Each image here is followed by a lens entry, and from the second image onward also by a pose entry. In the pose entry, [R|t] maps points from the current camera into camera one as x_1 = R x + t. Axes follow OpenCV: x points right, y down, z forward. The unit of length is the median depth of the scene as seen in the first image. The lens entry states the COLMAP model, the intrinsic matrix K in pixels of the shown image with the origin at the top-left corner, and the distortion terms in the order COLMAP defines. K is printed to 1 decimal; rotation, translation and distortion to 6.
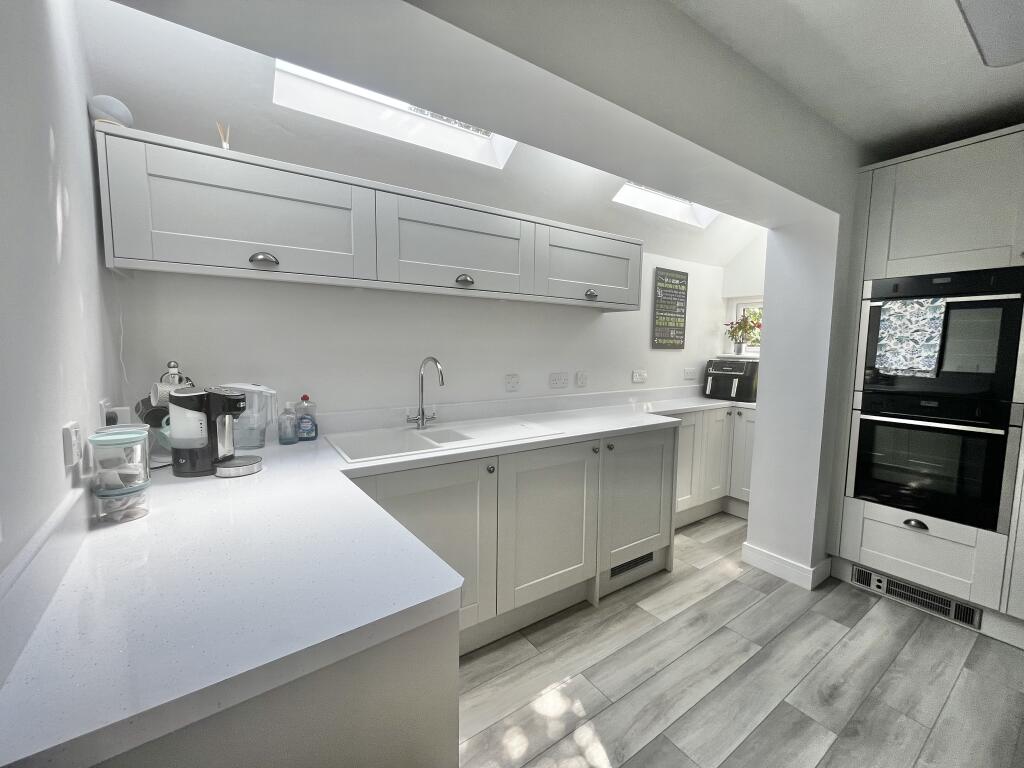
lens RADIAL K [[422.2, 0, 512.4], [0, 422.2, 383.1], [0, 0, 1]] dist [-0.001127, -0.000119]
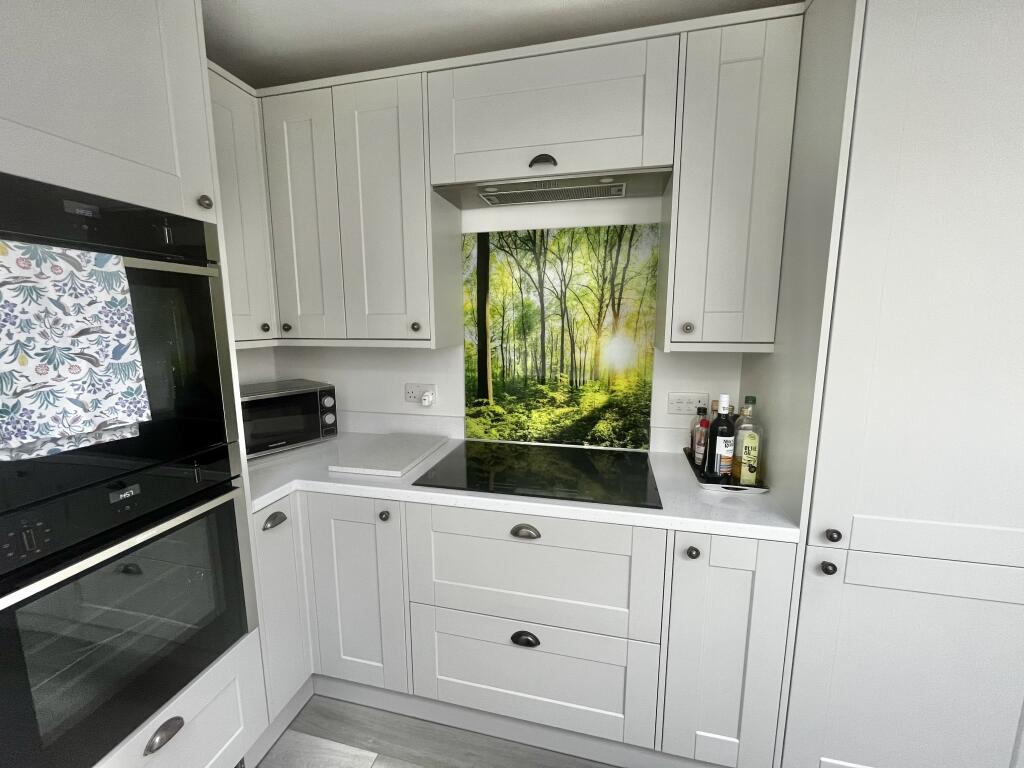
lens RADIAL K [[417.8, 0, 510.4], [0, 417.8, 382.5], [0, 0, 1]] dist [-0.003276, -0.000600]
pose [[-0.667378, -0.118947, 0.735158, 0.390461], [0.061287, 0.975041, 0.213396, -0.130687], [-0.742193, 0.187472, -0.643432, 0.923563]]
